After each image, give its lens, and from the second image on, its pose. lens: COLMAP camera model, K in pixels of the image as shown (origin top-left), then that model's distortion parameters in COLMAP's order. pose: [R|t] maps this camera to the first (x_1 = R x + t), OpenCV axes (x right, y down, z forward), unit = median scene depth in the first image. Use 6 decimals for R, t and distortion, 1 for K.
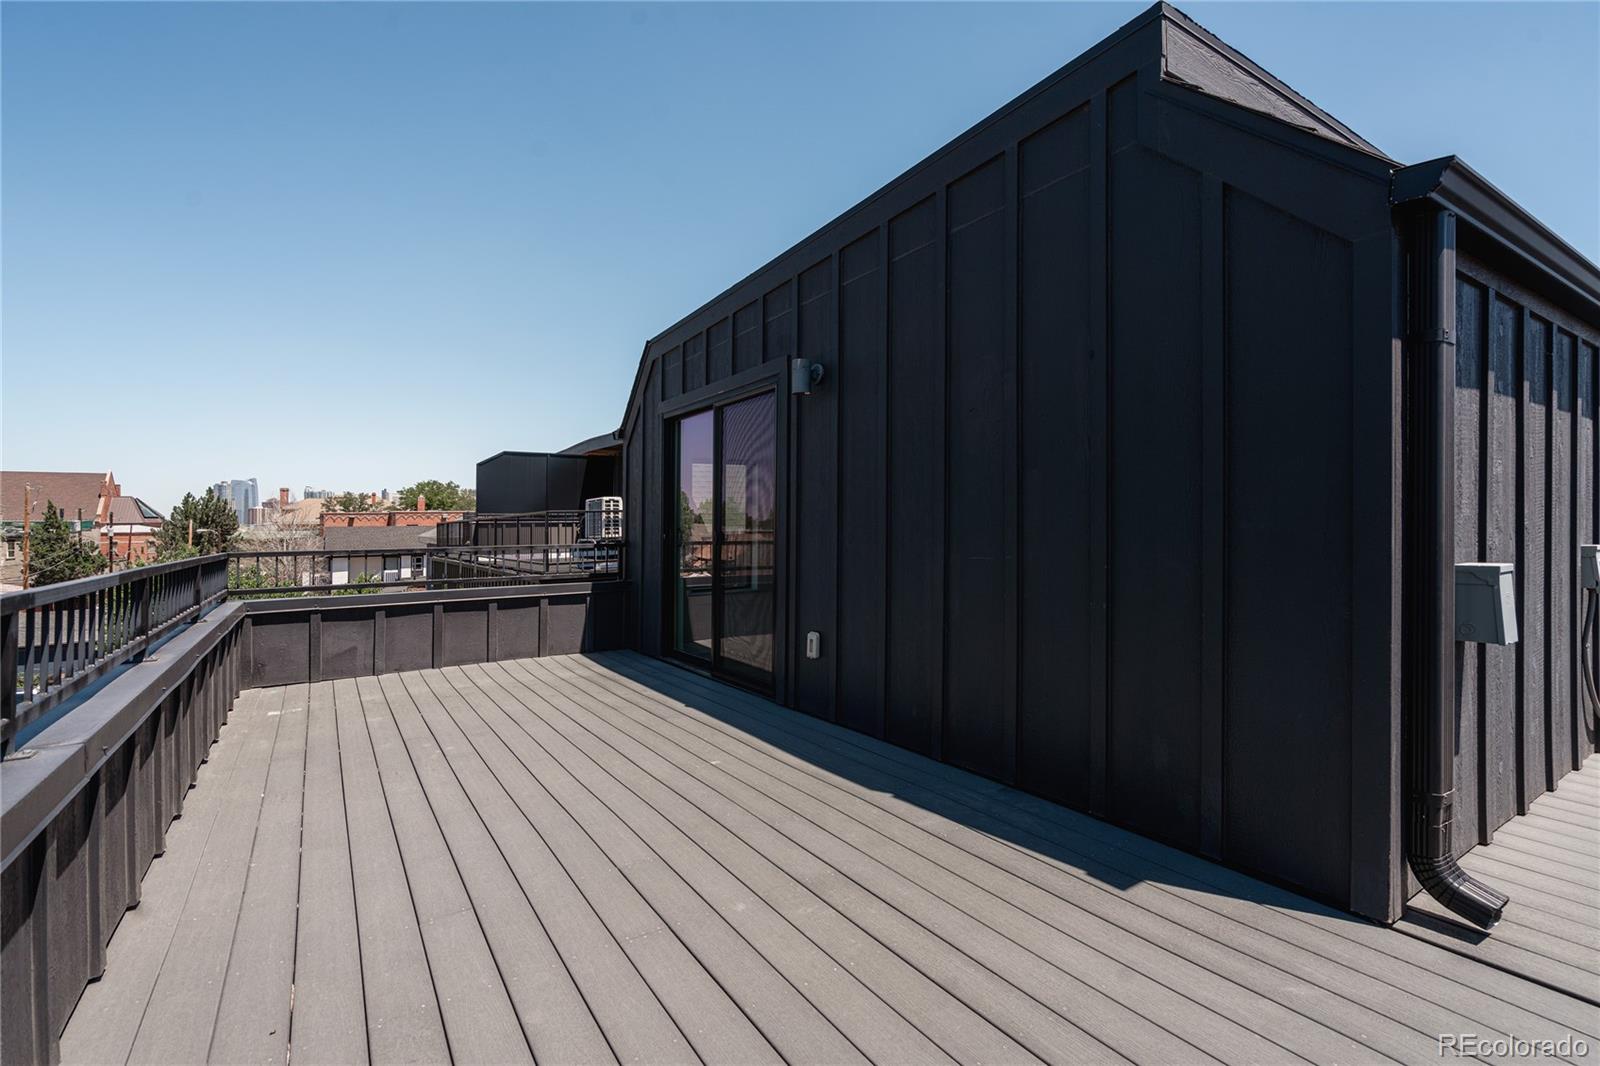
lens RADIAL K [[733.7, 0, 812.2], [0, 733.7, 530.4], [0, 0, 1]] dist [-0.000458, 0.000580]
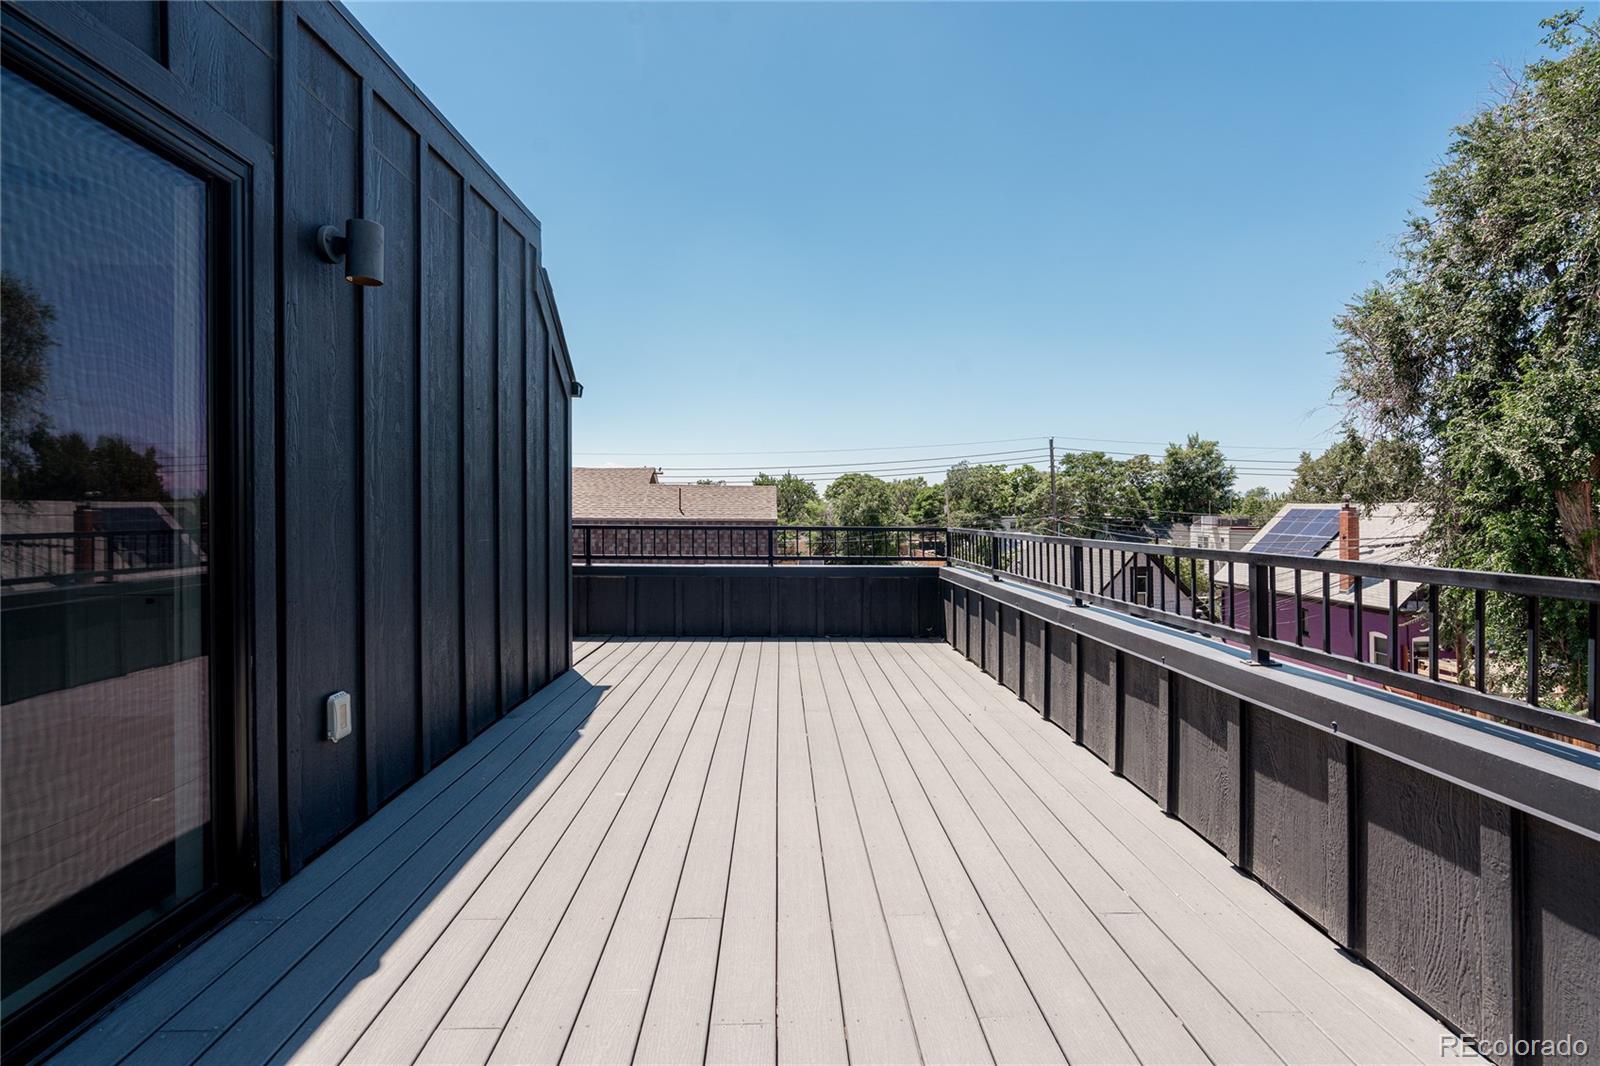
lens RADIAL K [[733.7, 0, 806.3], [0, 733.7, 518.2], [0, 0, 1]] dist [-0.000458, 0.000580]
pose [[-0.848669, 0.007953, 0.528865, -0.411393], [0.011386, 0.999930, 0.003234, 0.006402], [-0.528802, 0.008766, -0.848700, 0.877290]]
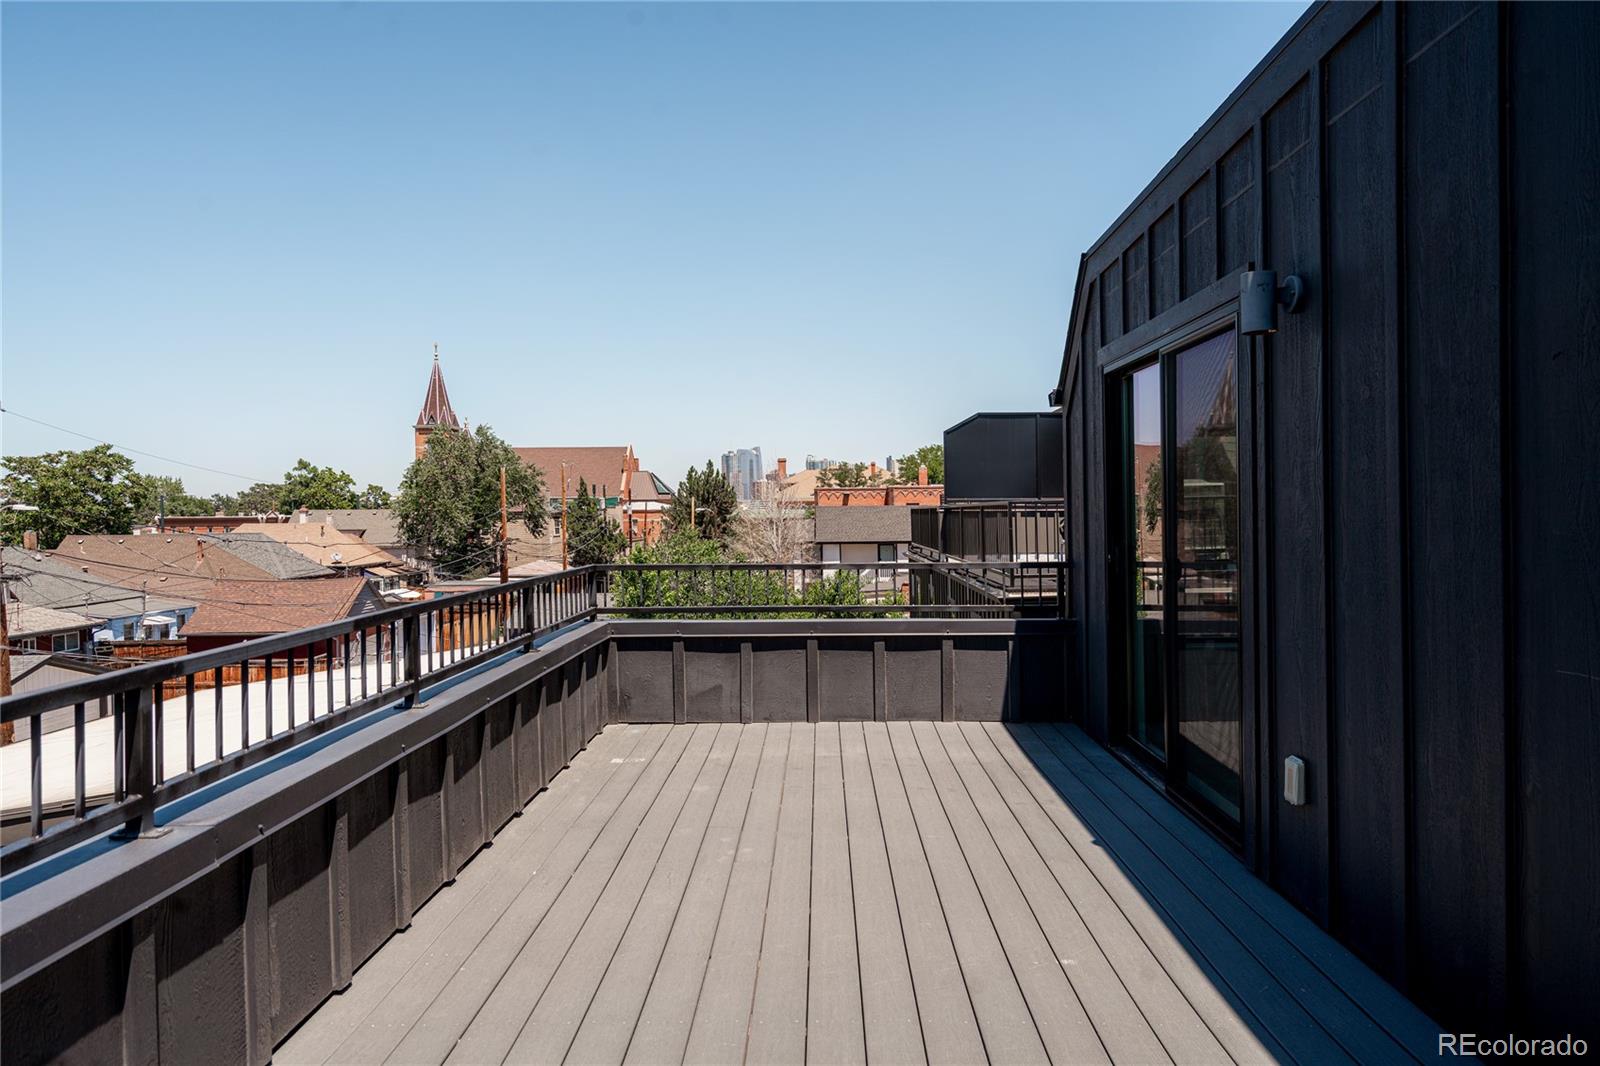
lens RADIAL K [[1072.2, 0, 816.3], [0, 1072.2, 519.5], [0, 0, 1]] dist [-0.003746, -0.000142]
pose [[0.823978, 0.013265, -0.566467, 0.106989], [-0.007492, 0.999894, 0.012517, -0.032371], [0.566573, -0.006070, 0.823989, 0.085802]]
